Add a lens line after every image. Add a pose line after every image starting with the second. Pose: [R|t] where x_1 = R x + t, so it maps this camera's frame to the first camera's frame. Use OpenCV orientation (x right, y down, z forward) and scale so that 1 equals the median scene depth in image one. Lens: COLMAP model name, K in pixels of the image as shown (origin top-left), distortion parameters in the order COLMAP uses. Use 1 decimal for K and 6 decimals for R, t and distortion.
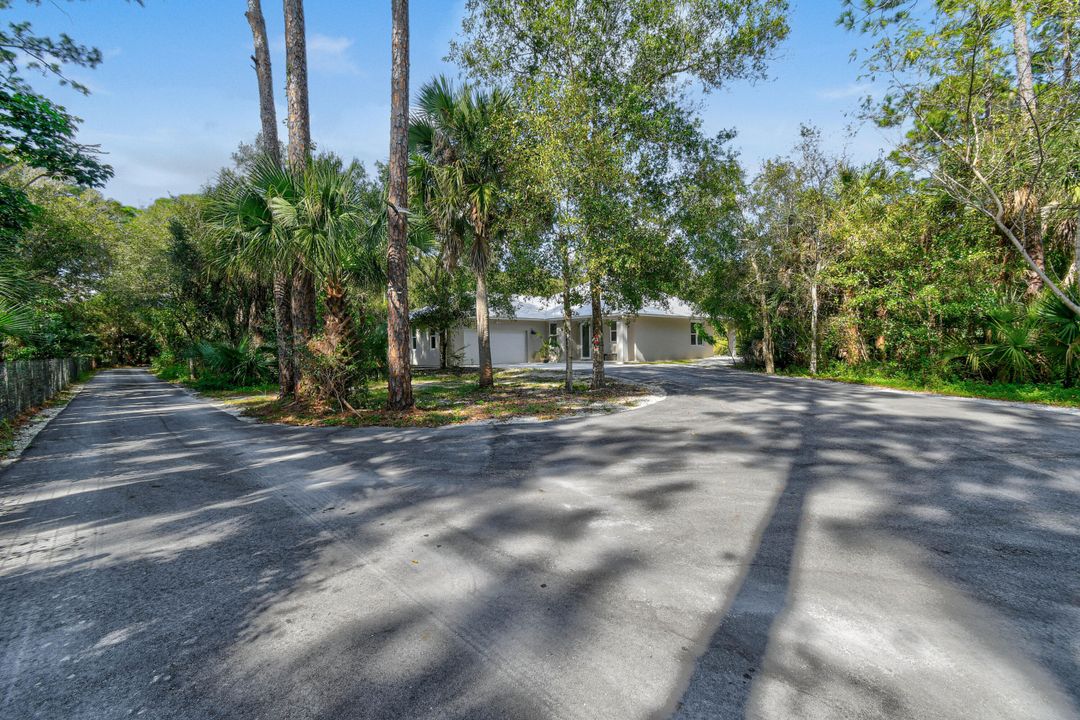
lens RADIAL K [[478.9, 0, 542.4], [0, 478.9, 348.7], [0, 0, 1]] dist [0.000688, 0.000161]
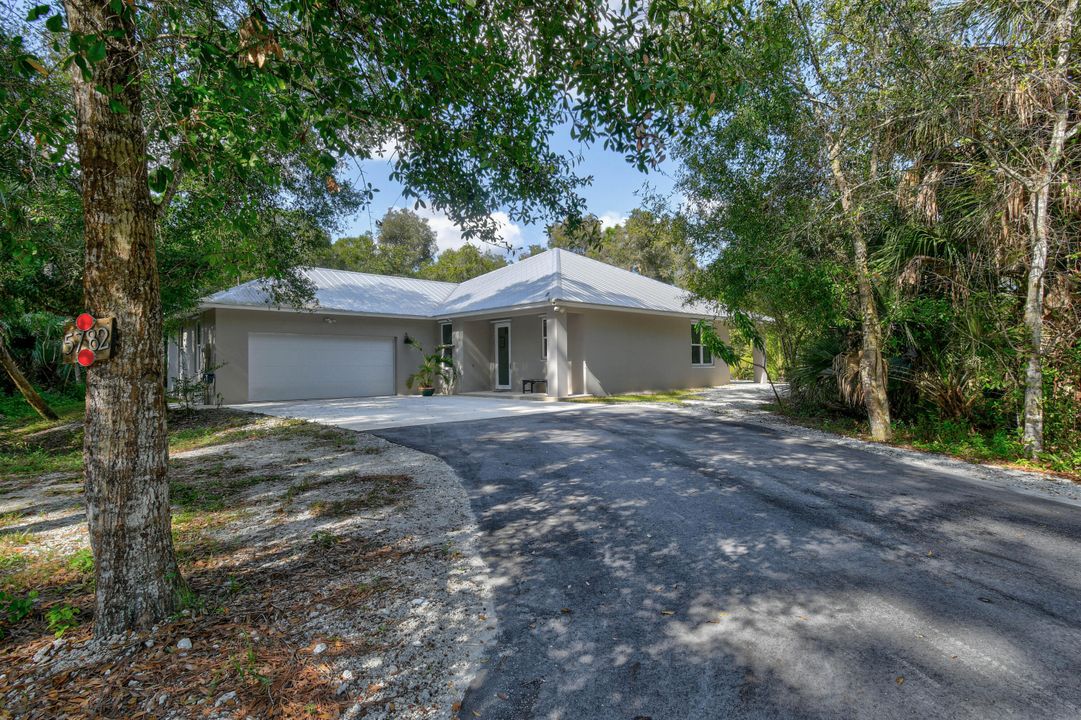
lens RADIAL K [[546.6, 0, 540.5], [0, 546.6, 360.0], [0, 0, 1]] dist [0.000396, 0.000086]
pose [[0.999820, 0.000971, 0.018956, 0.139747], [-0.000799, 0.999959, -0.009074, -0.006480], [-0.018964, 0.009057, 0.999779, 0.418852]]
